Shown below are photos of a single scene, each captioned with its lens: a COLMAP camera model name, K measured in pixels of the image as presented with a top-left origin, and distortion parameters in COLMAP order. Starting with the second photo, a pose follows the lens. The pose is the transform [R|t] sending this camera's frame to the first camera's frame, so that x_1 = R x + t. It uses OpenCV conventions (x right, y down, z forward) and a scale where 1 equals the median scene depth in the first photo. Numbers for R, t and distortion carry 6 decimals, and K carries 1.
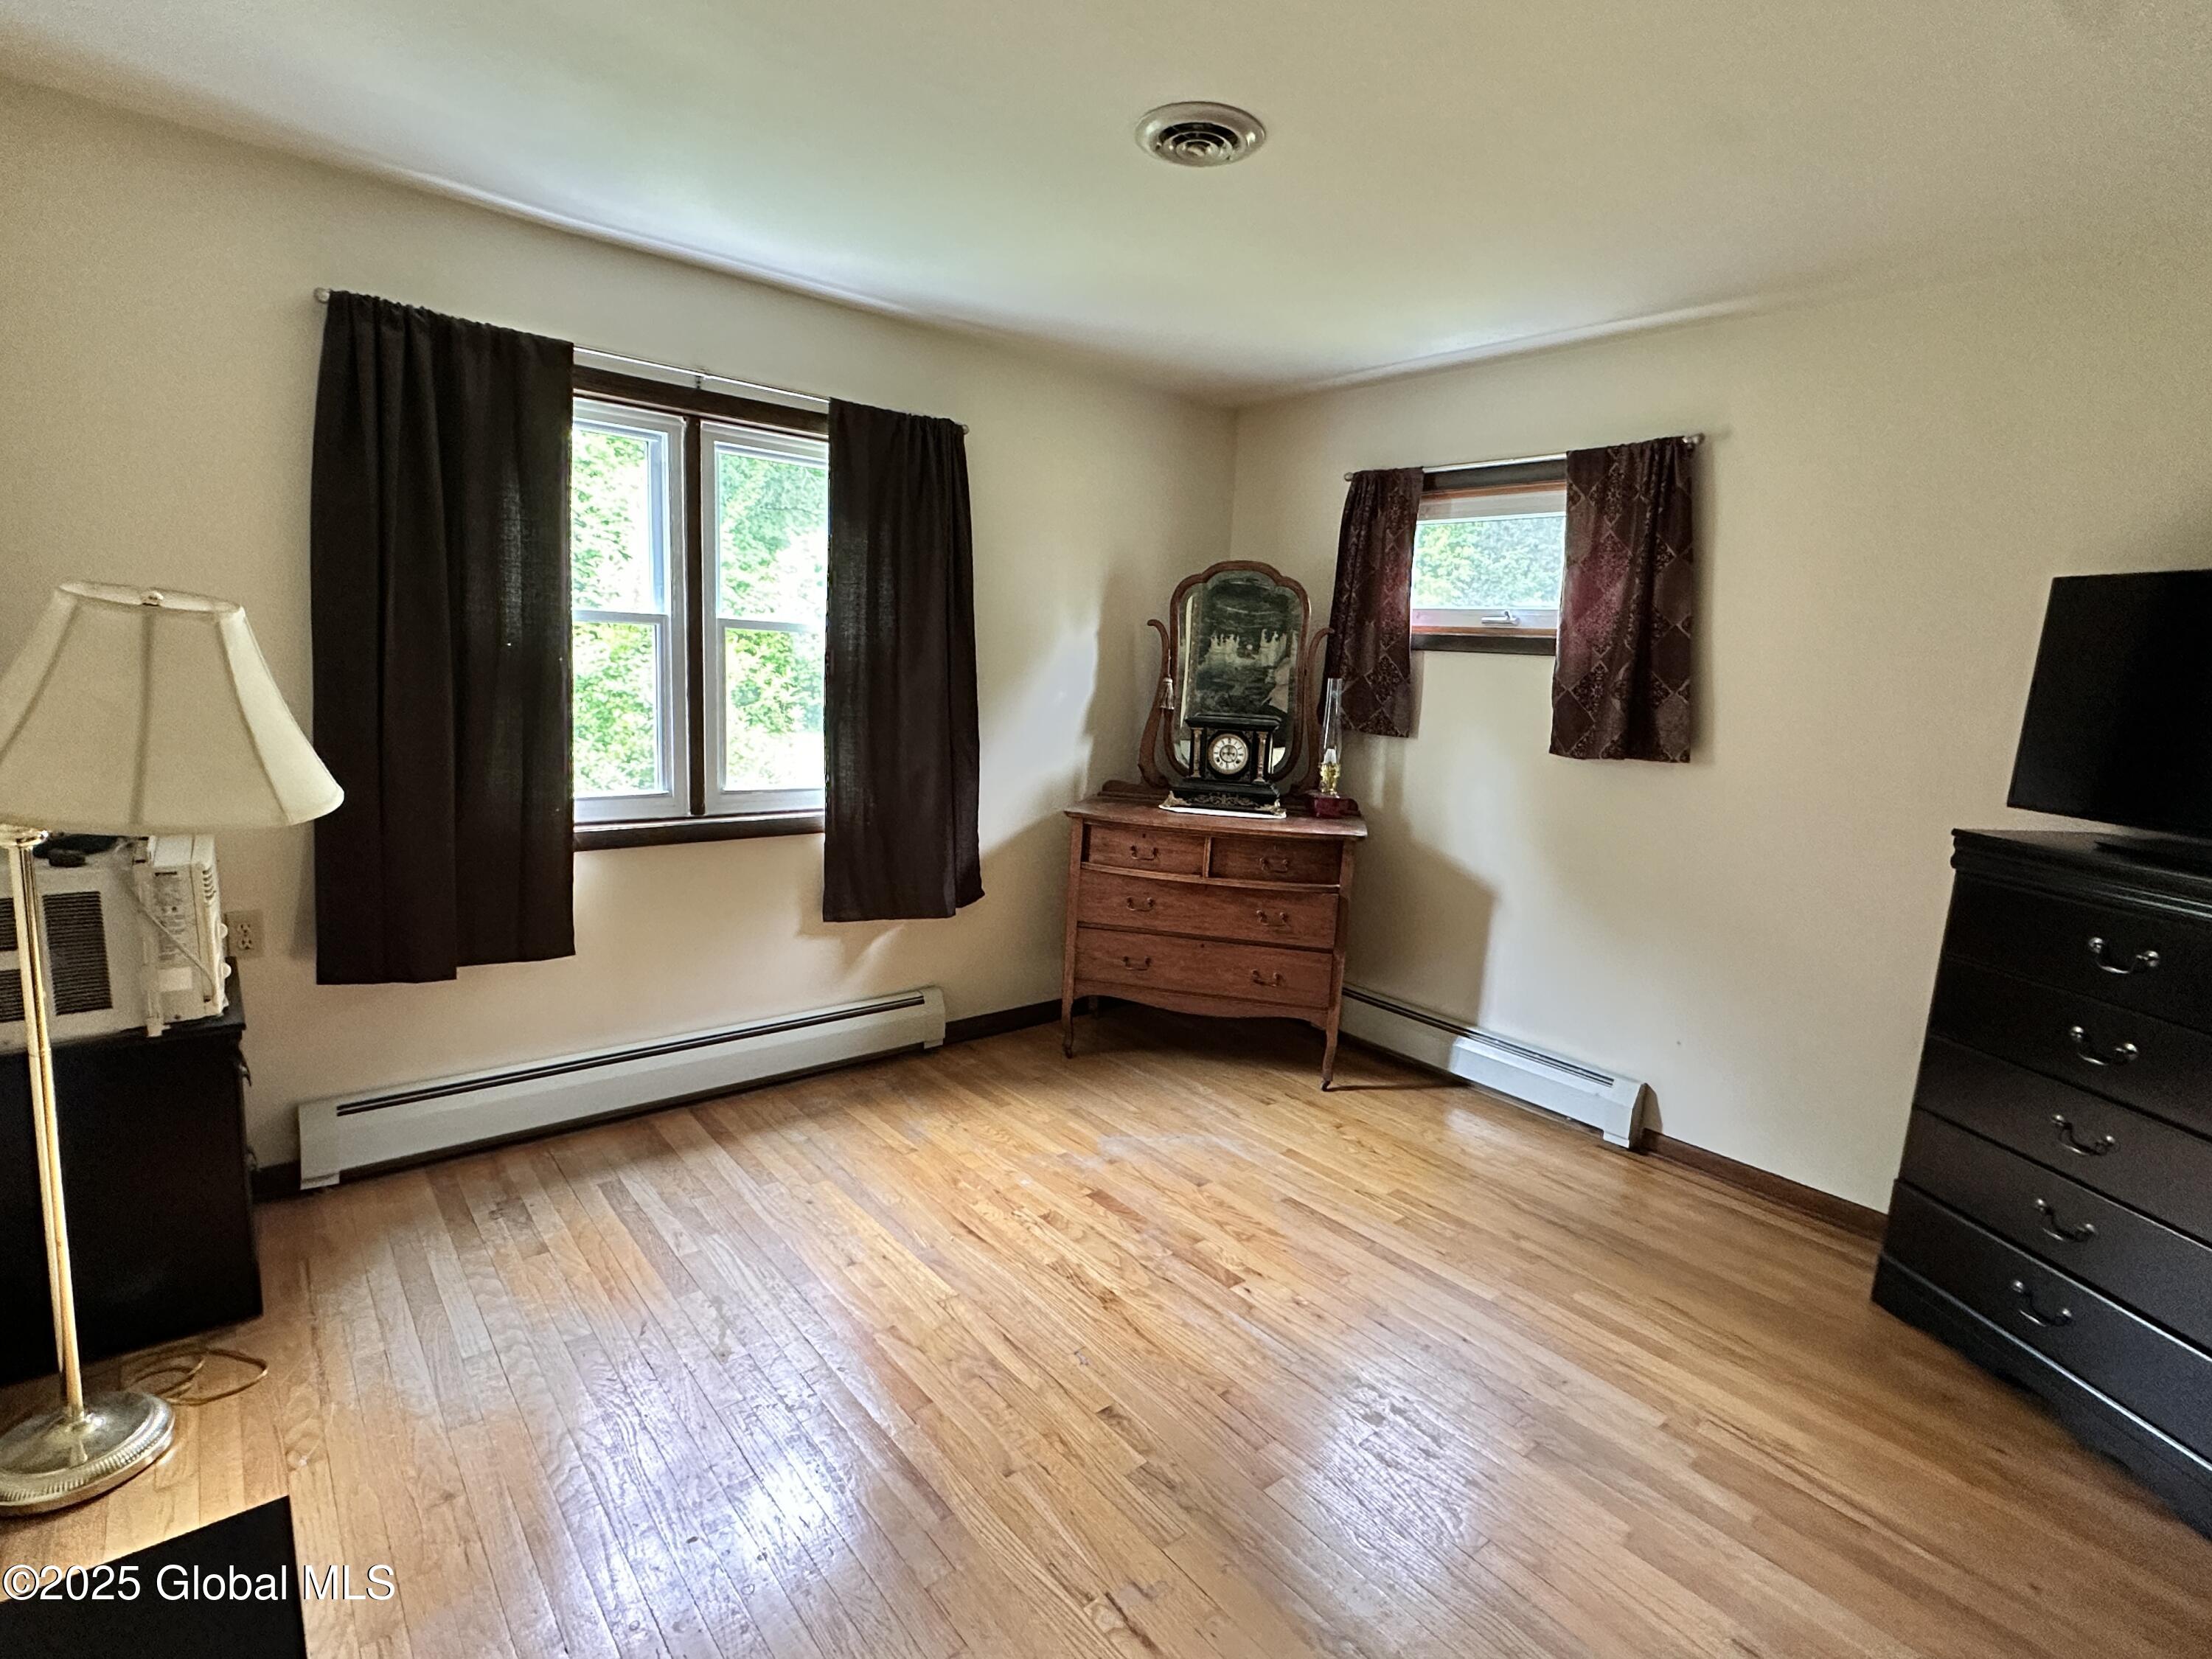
lens RADIAL K [[1031.9, 0, 1106.0], [0, 1031.9, 829.5], [0, 0, 1]] dist [0.001273, 0.000220]
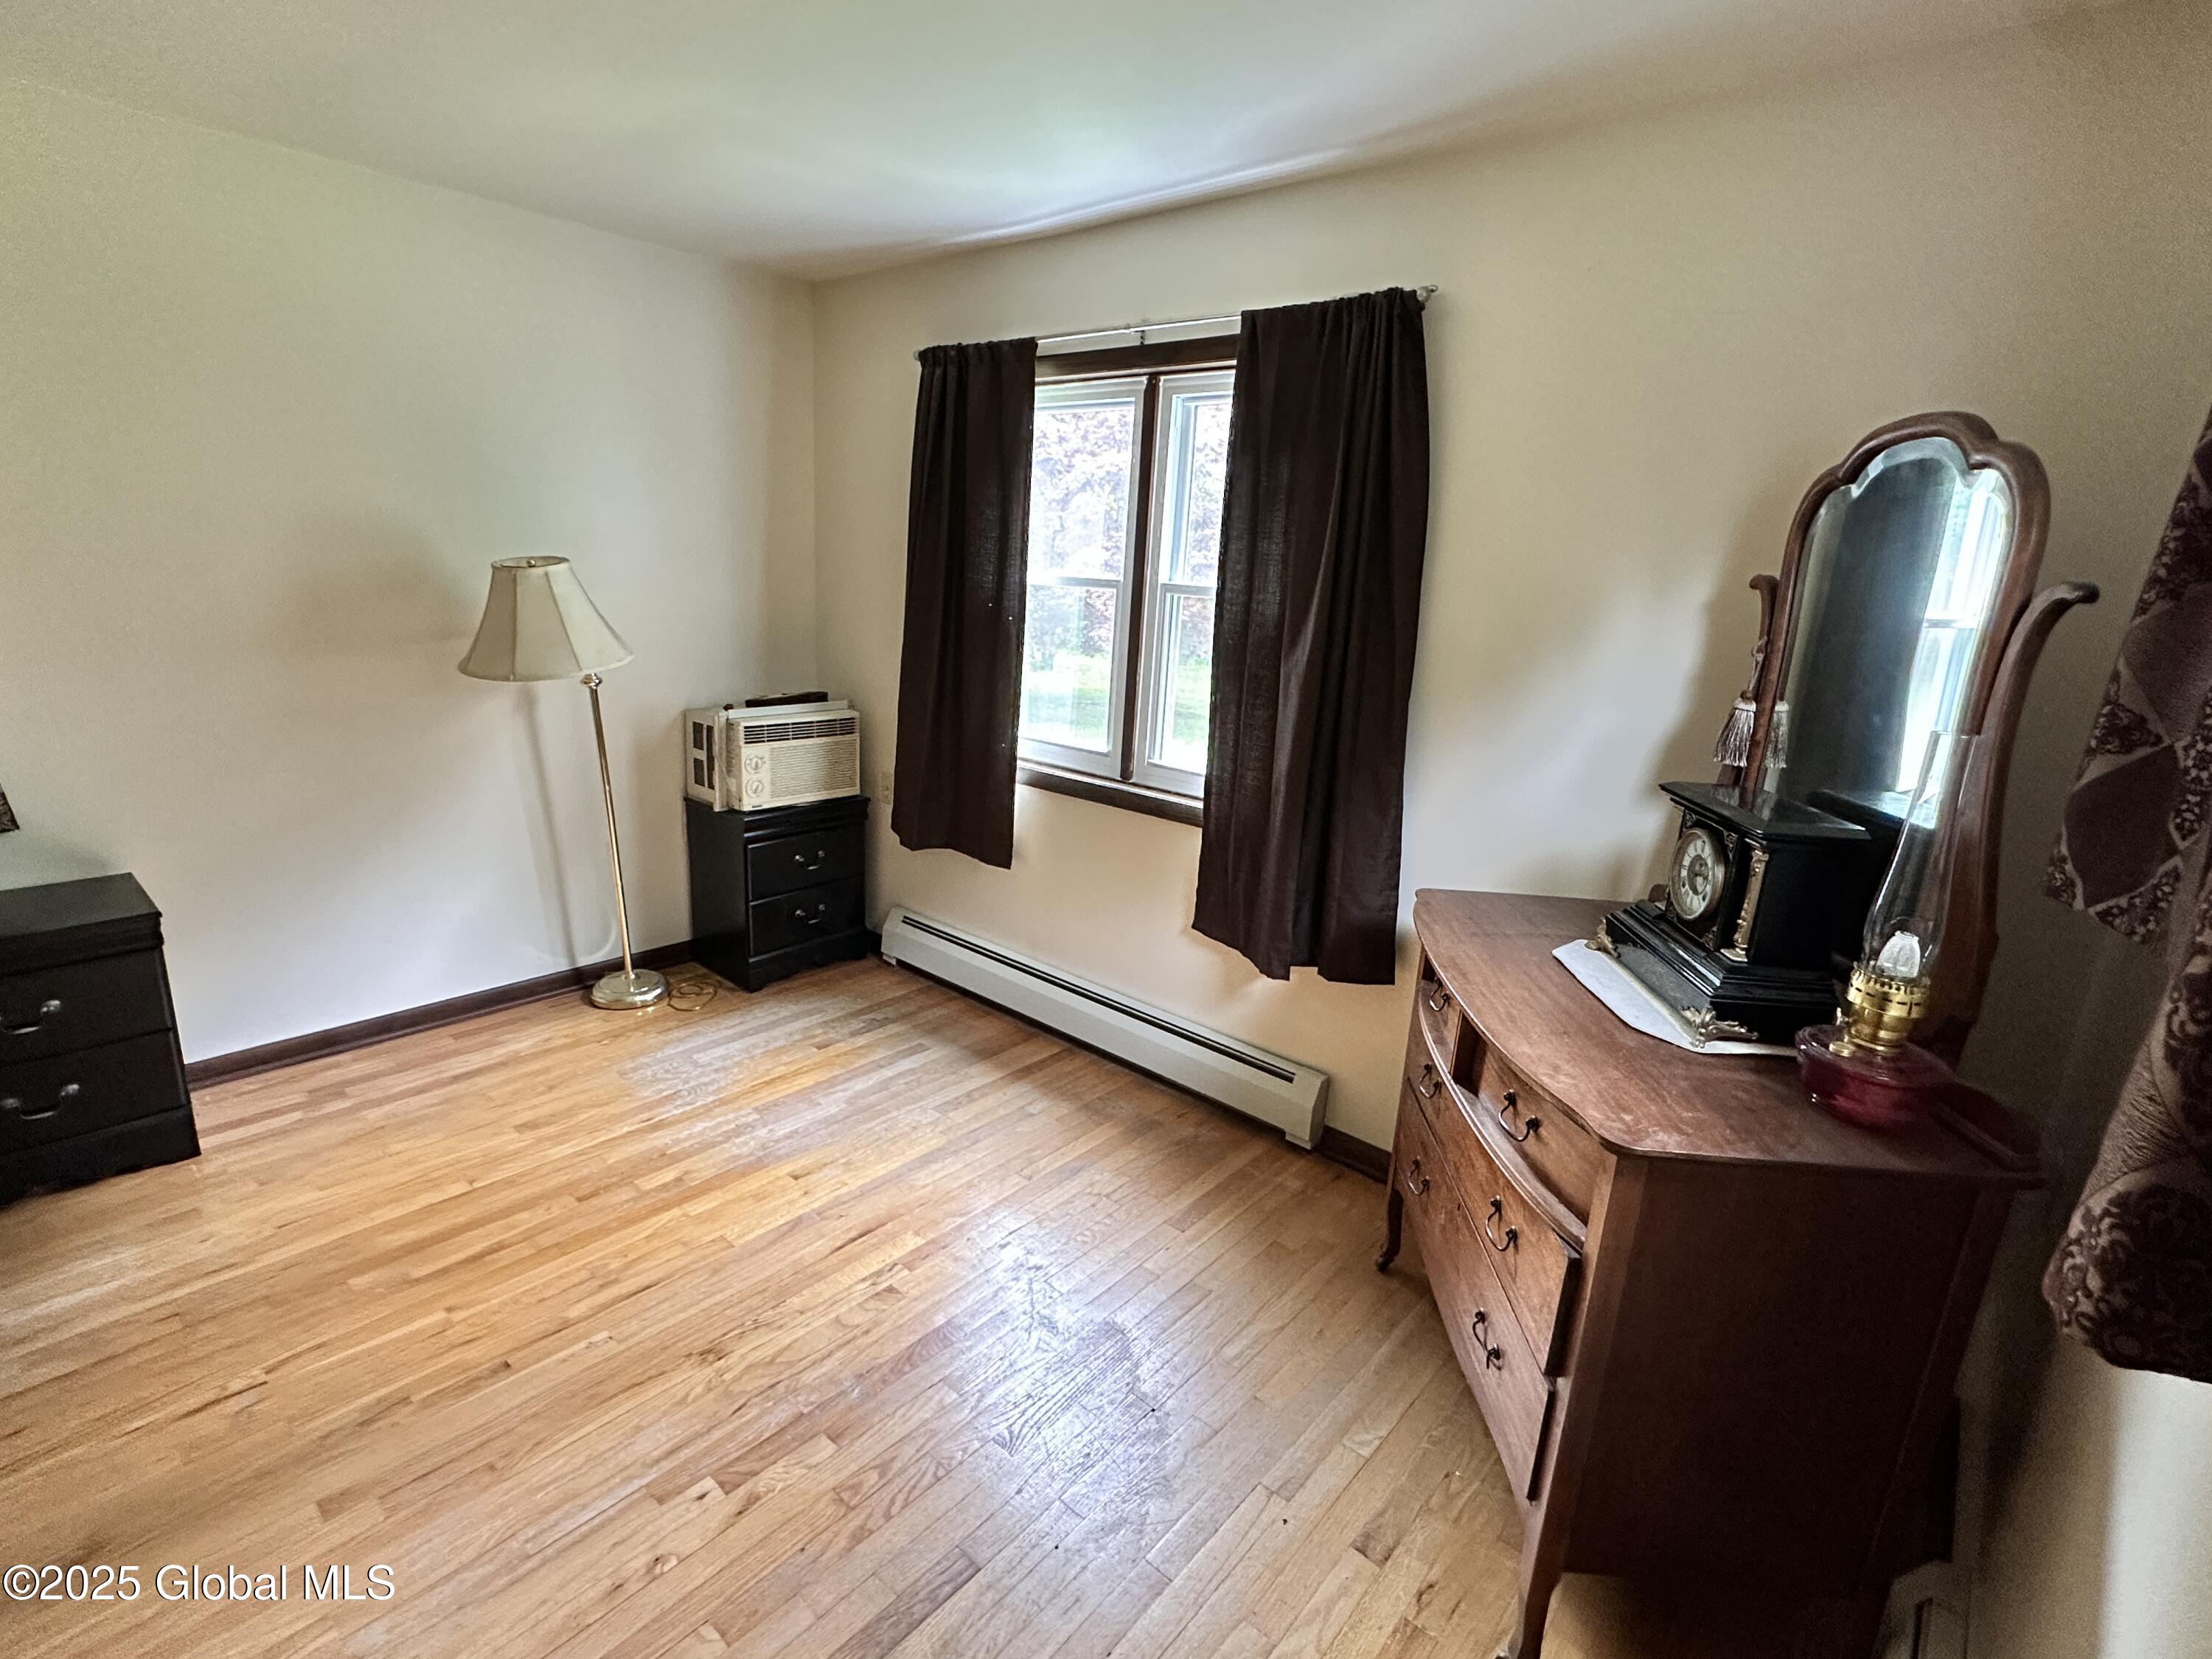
lens RADIAL K [[1031.9, 0, 1106.0], [0, 1031.9, 829.5], [0, 0, 1]] dist [0.001273, 0.000220]
pose [[0.181132, 0.207993, -0.961213, 0.631626], [-0.209973, 0.963022, 0.168817, -0.145128], [0.960782, 0.171250, 0.218107, 0.837124]]
